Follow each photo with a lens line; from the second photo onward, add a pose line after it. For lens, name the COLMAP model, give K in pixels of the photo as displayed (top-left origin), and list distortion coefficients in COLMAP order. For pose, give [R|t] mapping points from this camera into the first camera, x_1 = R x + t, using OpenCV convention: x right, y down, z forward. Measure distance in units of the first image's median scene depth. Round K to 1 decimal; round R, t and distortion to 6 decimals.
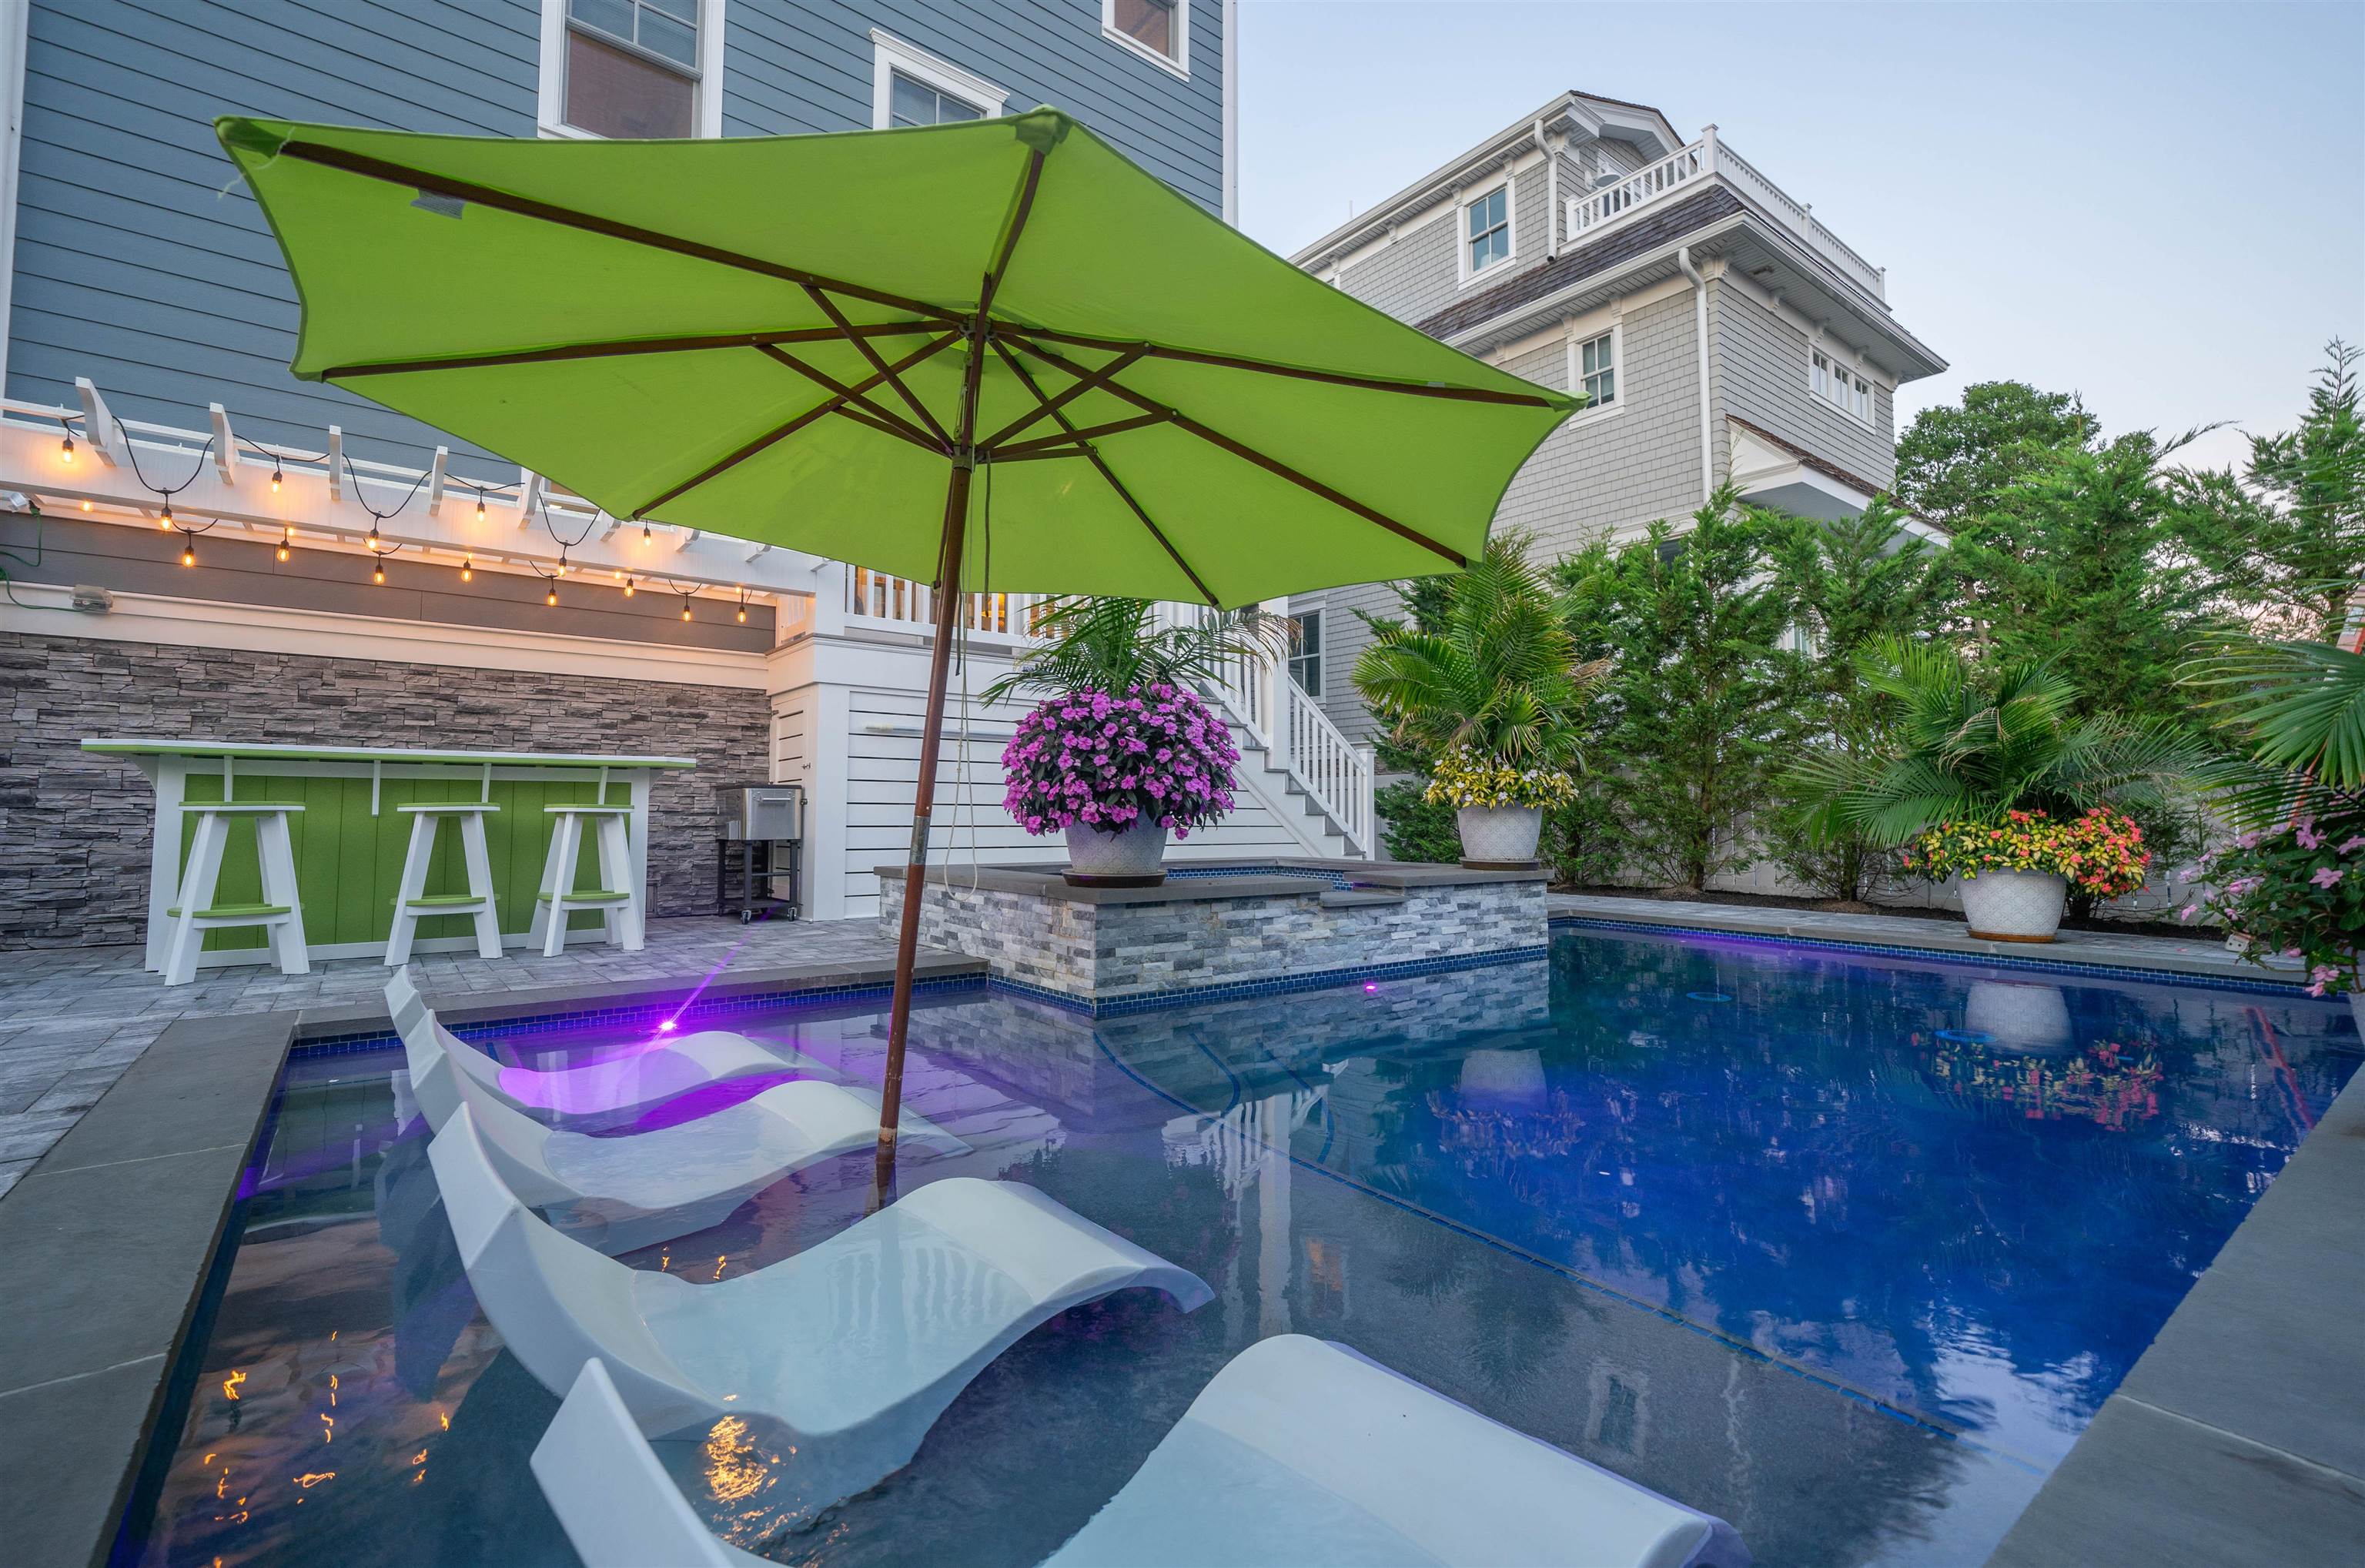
lens RADIAL K [[1036.6, 0, 1137.0], [0, 1036.6, 752.5], [0, 0, 1]] dist [0.007006, 0.001077]
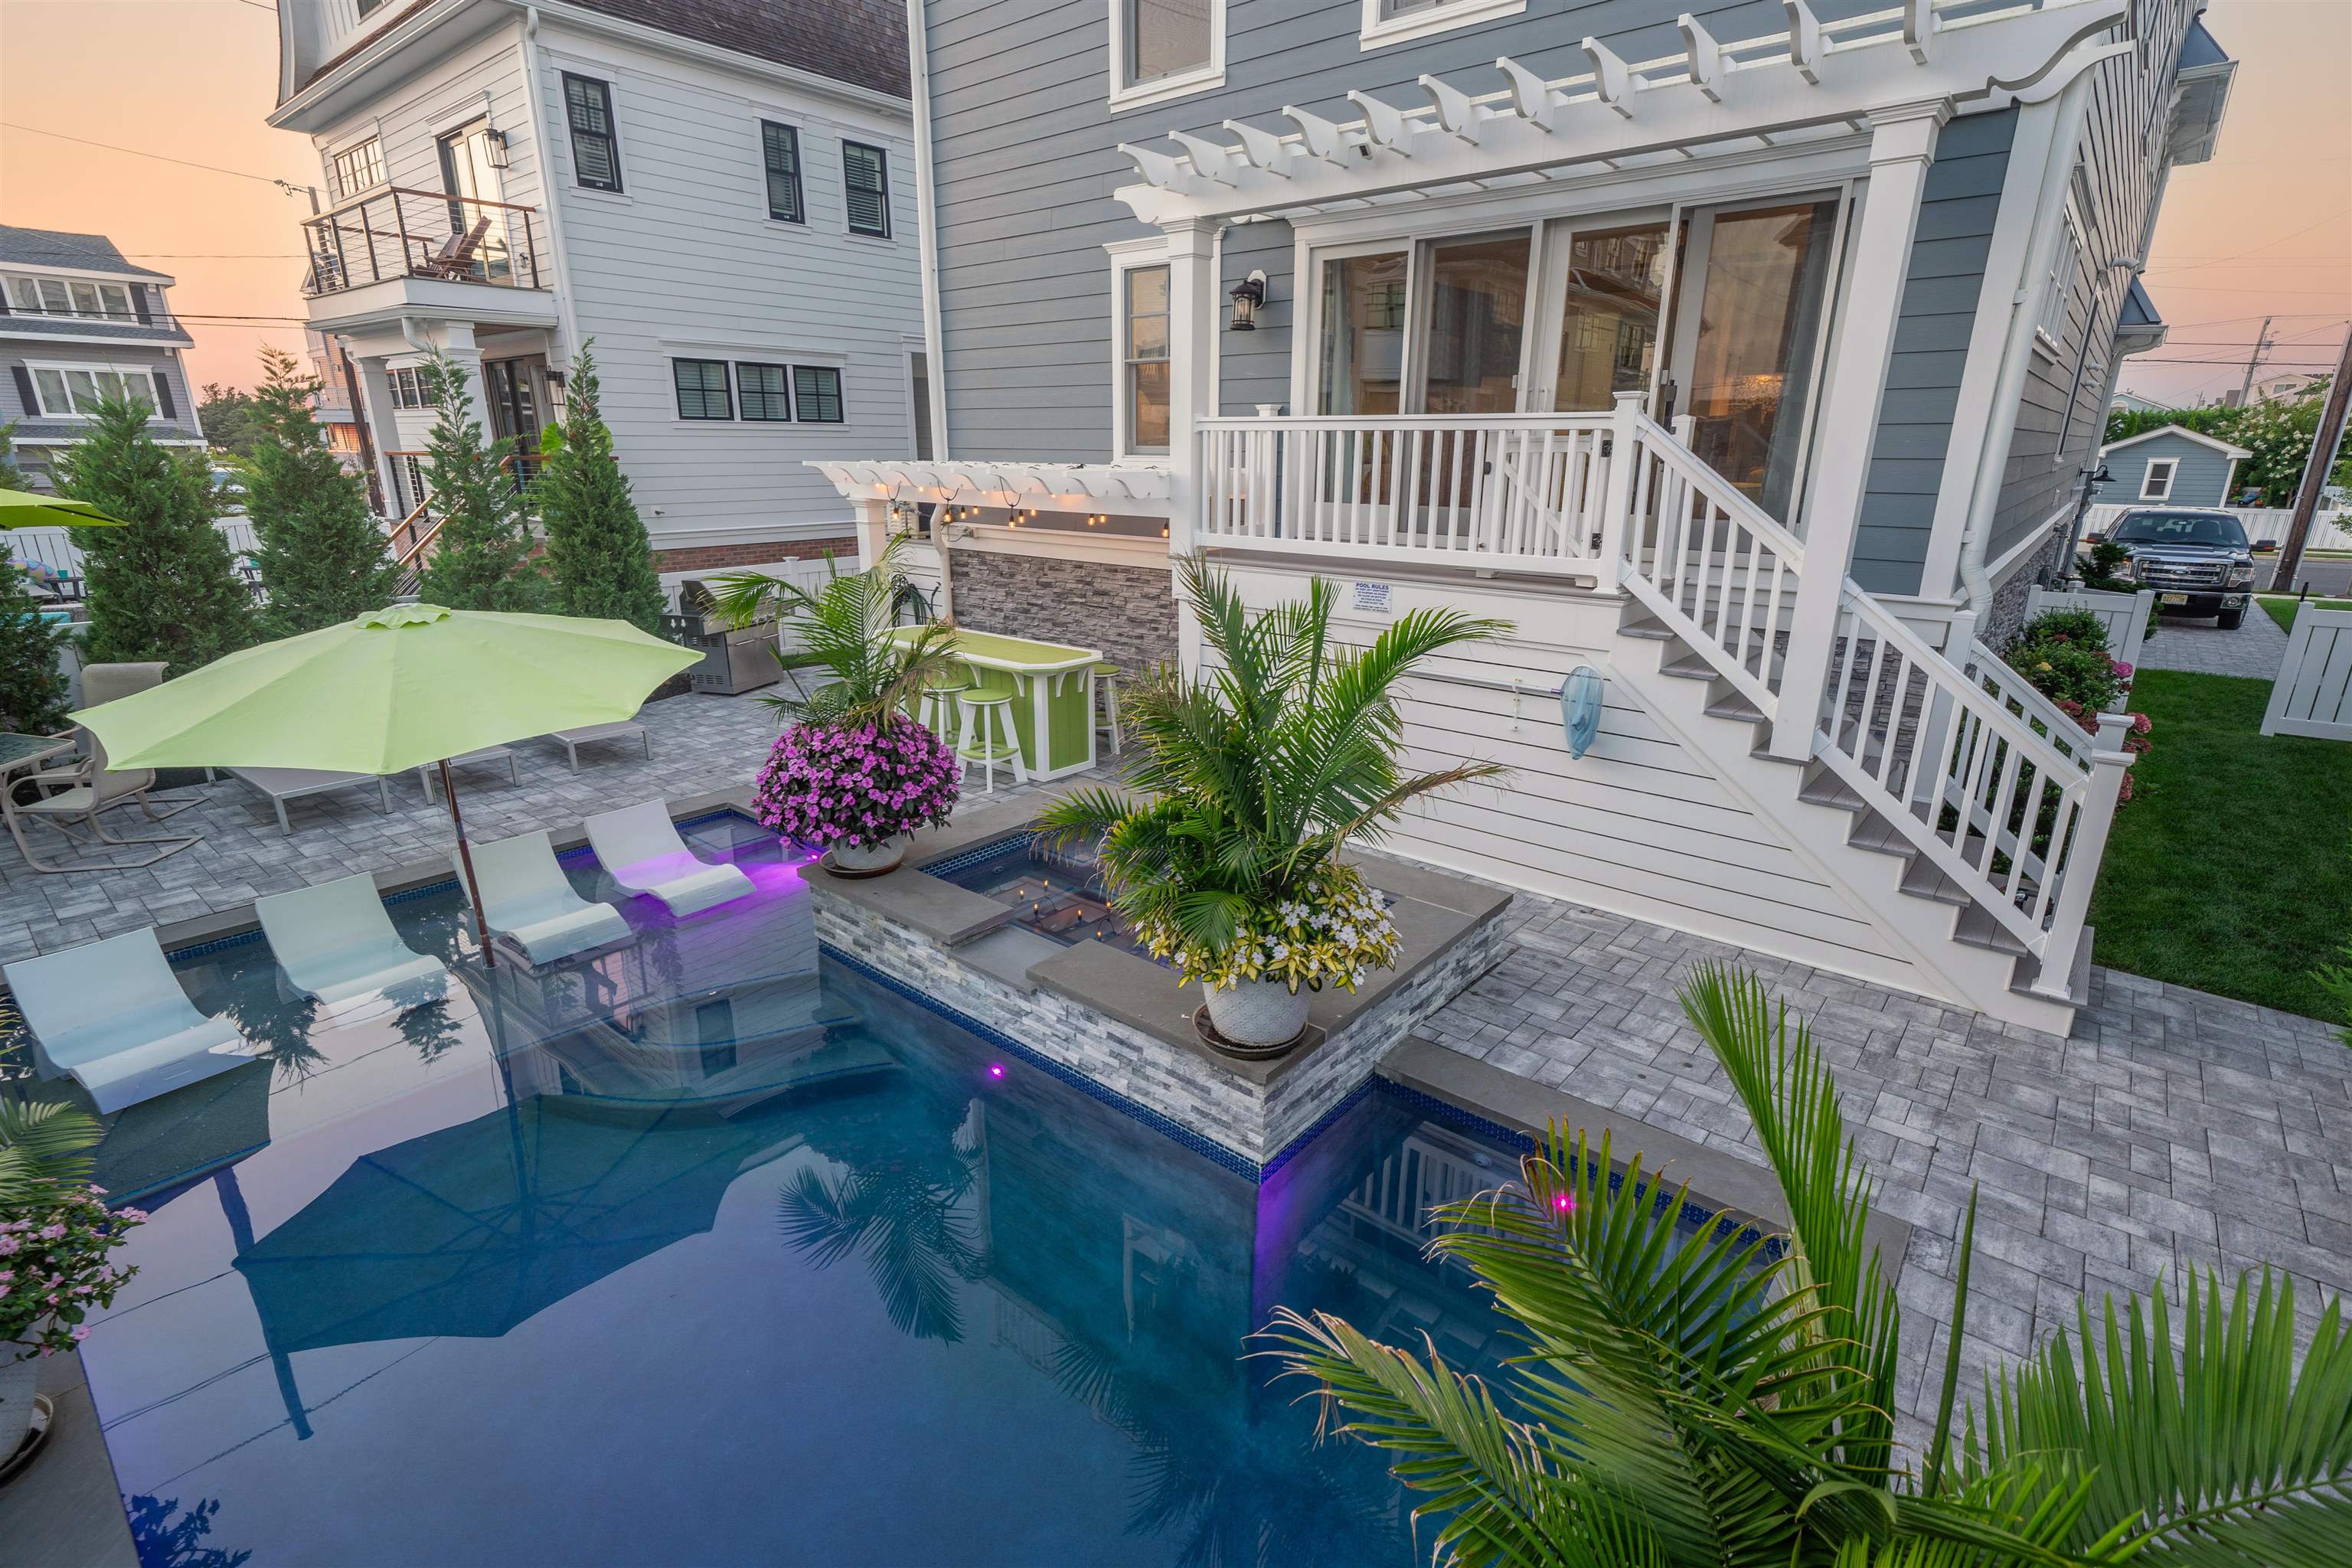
lens RADIAL K [[1103.2, 0, 1173.3], [0, 1103.2, 776.3], [0, 0, 1]] dist [0.021839, 0.001320]
pose [[0.224663, 0.280357, -0.933234, 1.031217], [0.056069, 0.952411, 0.299616, -0.289294], [0.972822, -0.119638, 0.198252, 0.869277]]
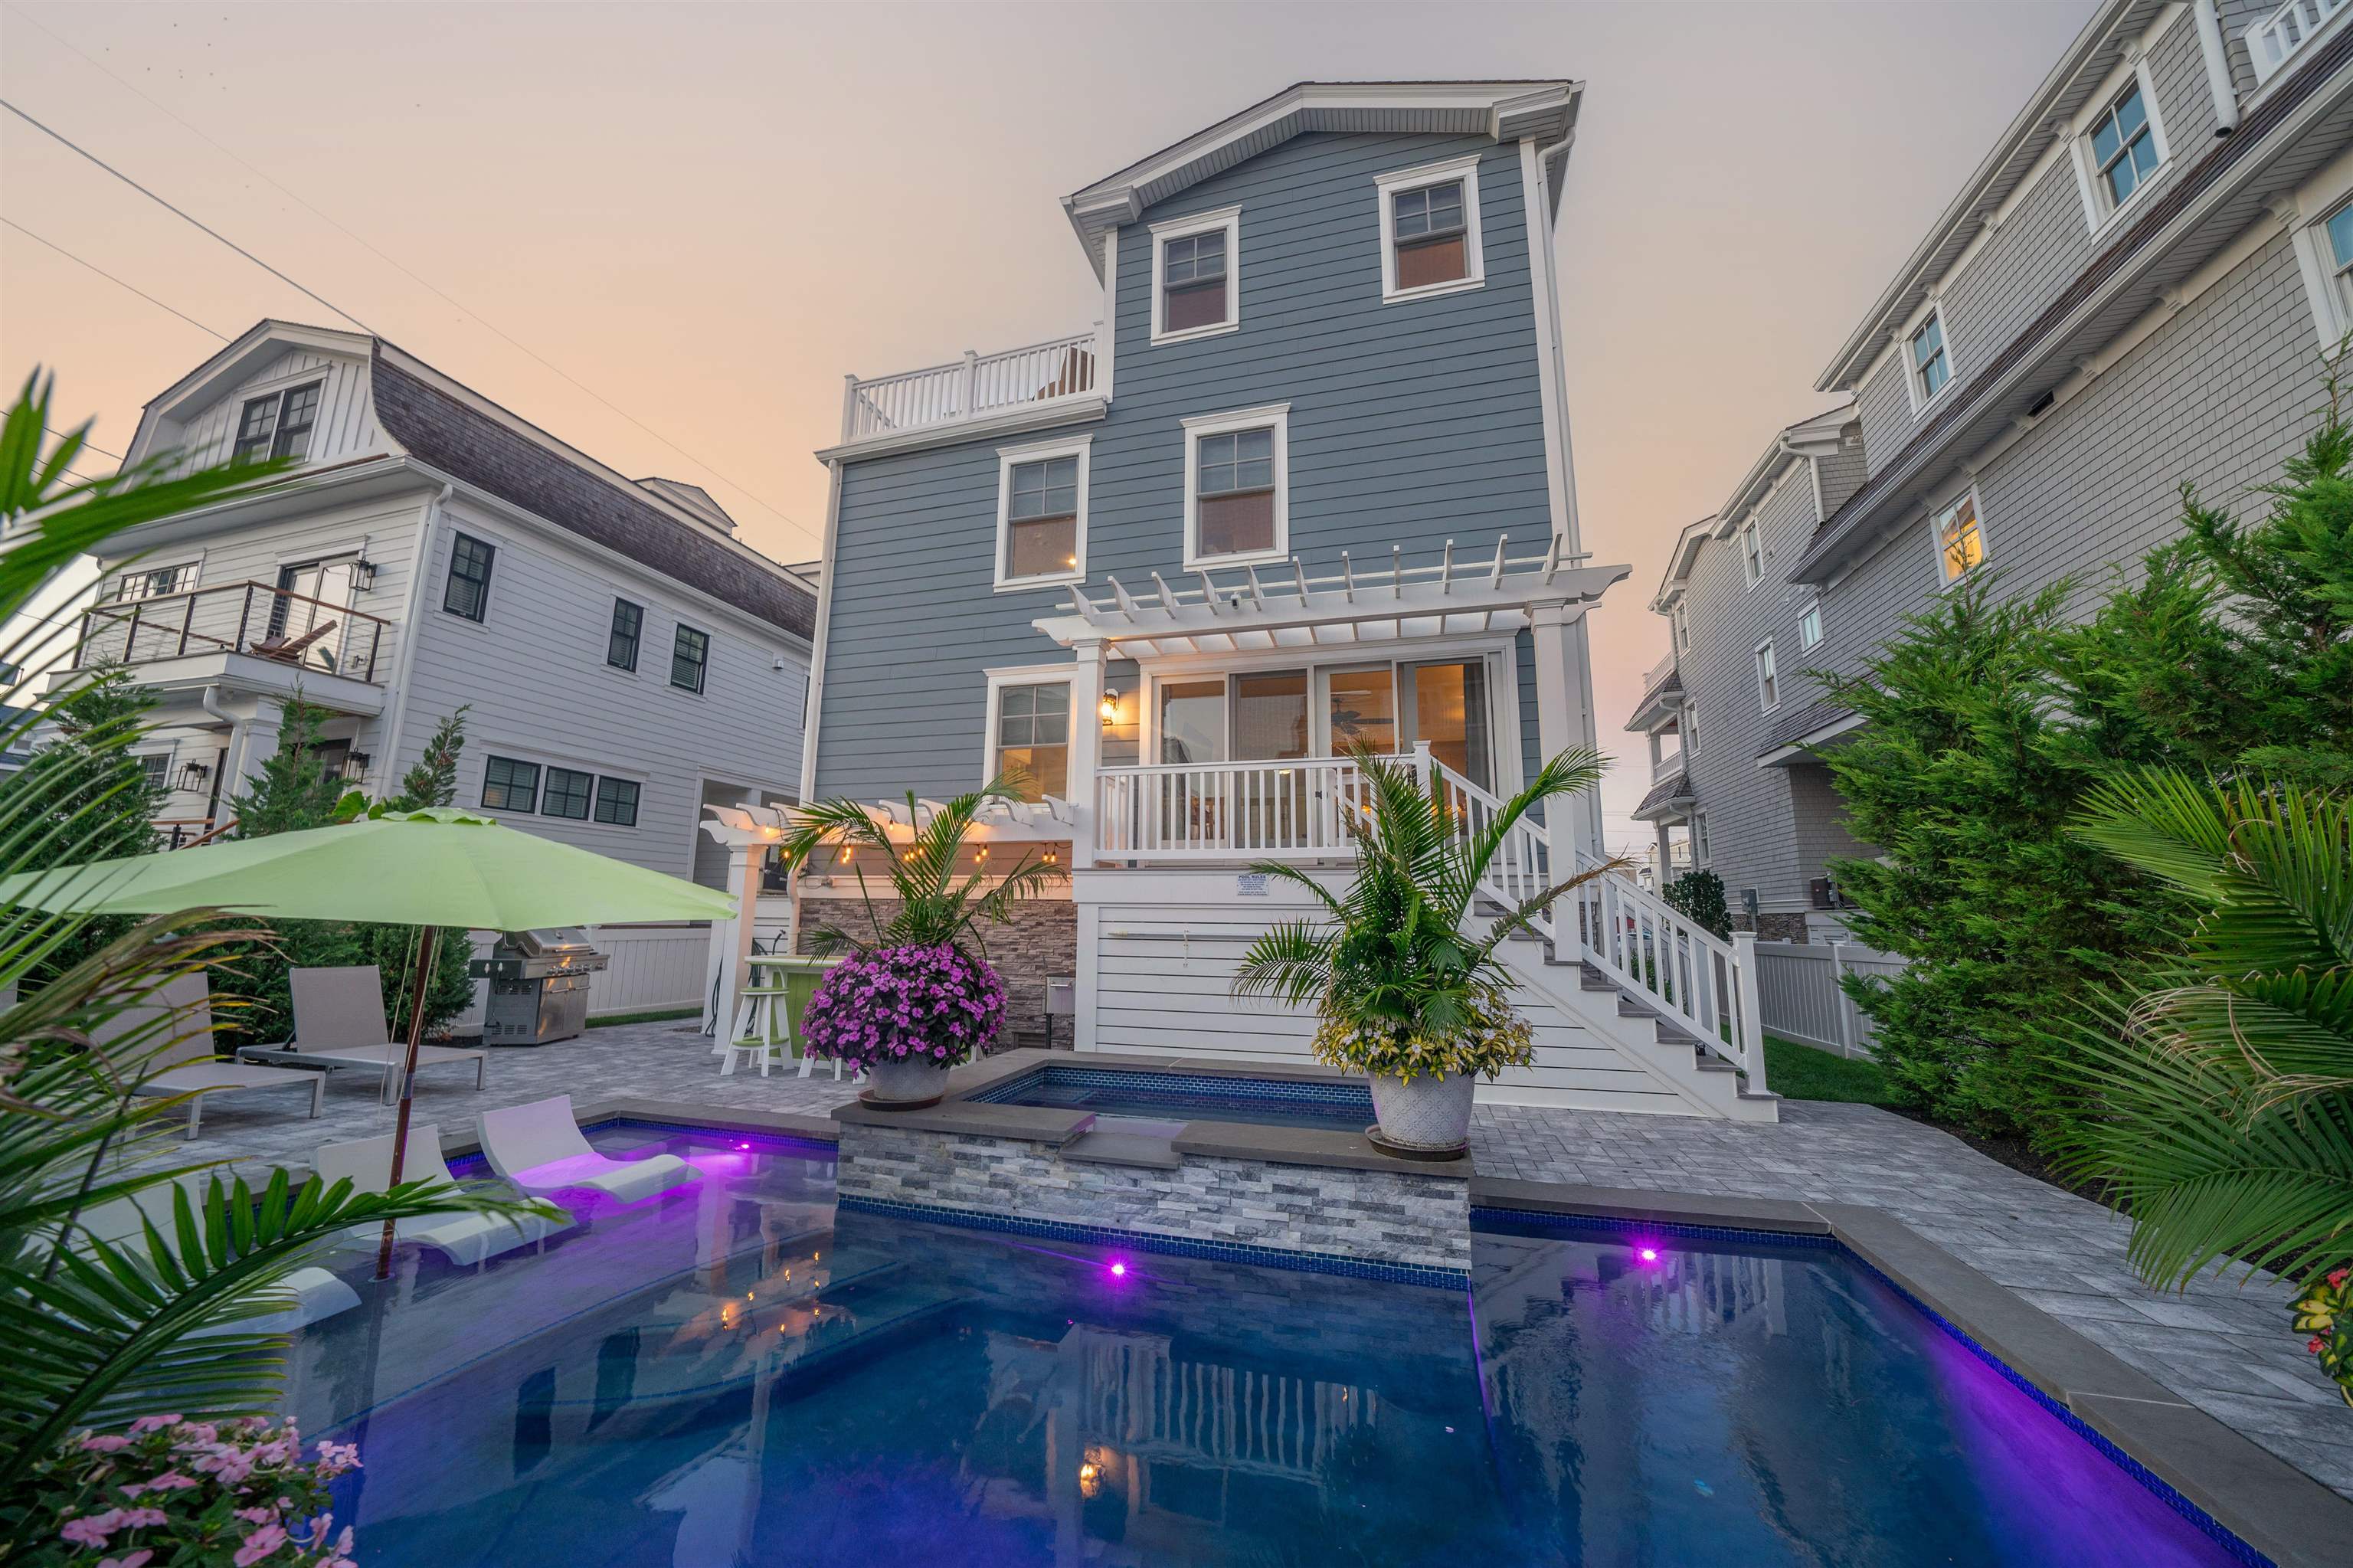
lens RADIAL K [[824.6, 0, 1176.8], [0, 824.6, 782.9], [0, 0, 1]] dist [-0.016524, 0.000432]
pose [[0.609591, -0.127779, -0.782350, 0.797372], [0.039634, 0.990602, -0.130910, -0.090844], [0.791725, 0.048794, 0.608926, 0.493837]]
